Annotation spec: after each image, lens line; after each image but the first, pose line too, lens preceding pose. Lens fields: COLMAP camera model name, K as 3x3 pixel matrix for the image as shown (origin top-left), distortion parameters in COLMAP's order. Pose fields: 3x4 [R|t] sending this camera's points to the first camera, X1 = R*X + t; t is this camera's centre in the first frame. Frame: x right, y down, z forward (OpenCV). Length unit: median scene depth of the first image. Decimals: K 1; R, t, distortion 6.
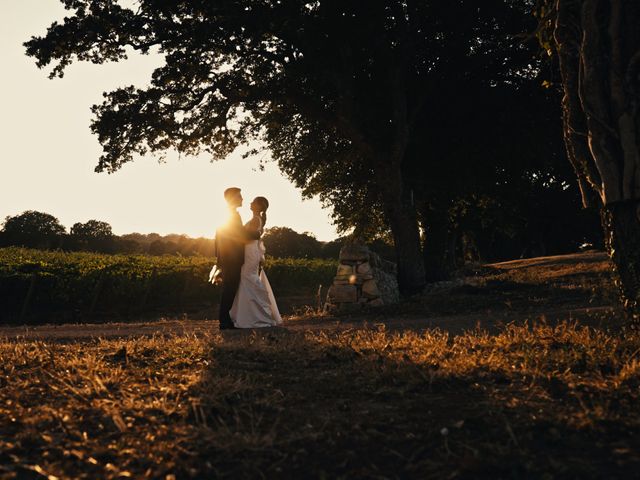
lens RADIAL K [[780.9, 0, 320.0], [0, 780.9, 240.0], [0, 0, 1]] dist [0.025817, 0.023294]
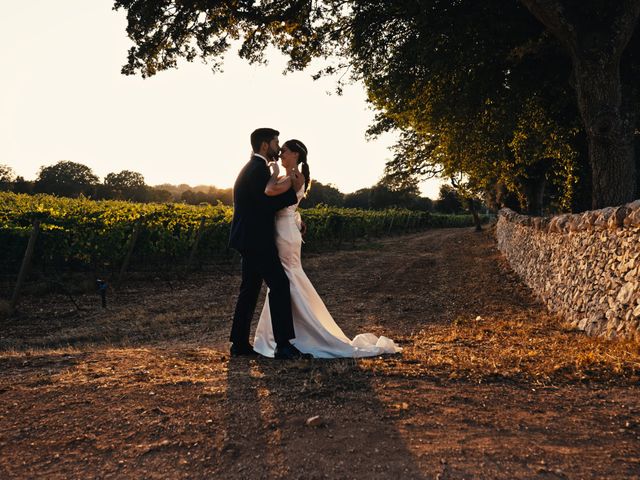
lens RADIAL K [[573.9, 0, 329.7], [0, 573.9, 238.2], [0, 0, 1]] dist [-0.010764, 0.022264]
pose [[0.998504, 0.001953, 0.054639, -0.115450], [-0.005954, 0.997302, 0.073169, 0.012941], [-0.054349, -0.073385, 0.995822, 0.415151]]
